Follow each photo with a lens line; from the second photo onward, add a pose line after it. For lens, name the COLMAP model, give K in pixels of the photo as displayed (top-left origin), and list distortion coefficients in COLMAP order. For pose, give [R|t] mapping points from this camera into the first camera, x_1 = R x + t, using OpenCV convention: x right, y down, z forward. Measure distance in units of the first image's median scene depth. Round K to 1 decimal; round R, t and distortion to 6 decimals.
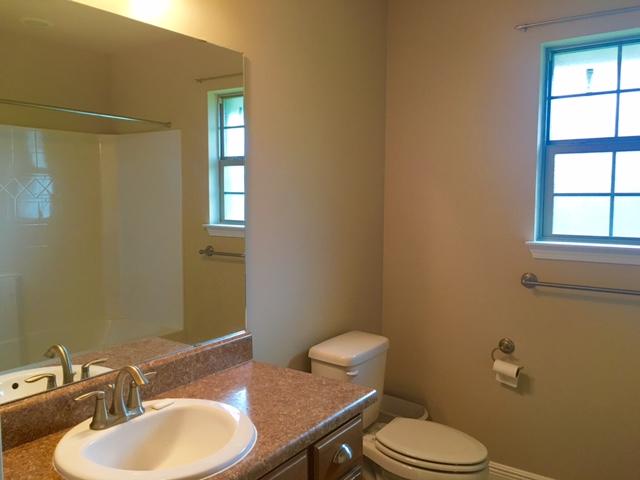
lens RADIAL K [[535.0, 0, 320.0], [0, 535.0, 240.0], [0, 0, 1]] dist [-0.000519, 0.000349]
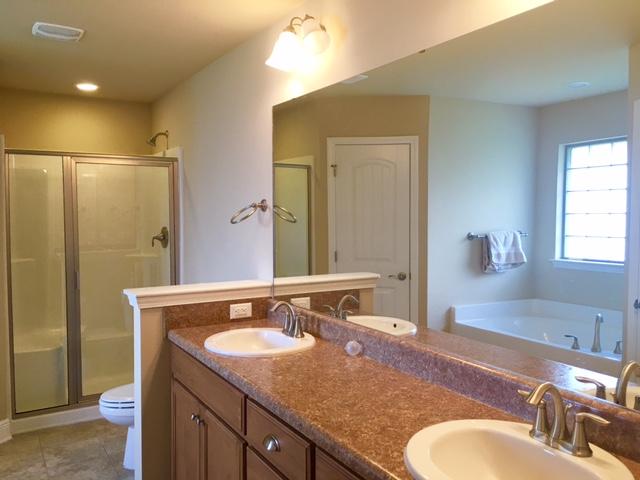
lens RADIAL K [[535.0, 0, 320.0], [0, 535.0, 240.0], [0, 0, 1]] dist [-0.000519, 0.000349]
pose [[-0.395959, 0.069620, -0.915625, 0.782259], [-0.069963, 0.991936, 0.105677, -0.104049], [0.915599, 0.105904, -0.387895, 1.171727]]
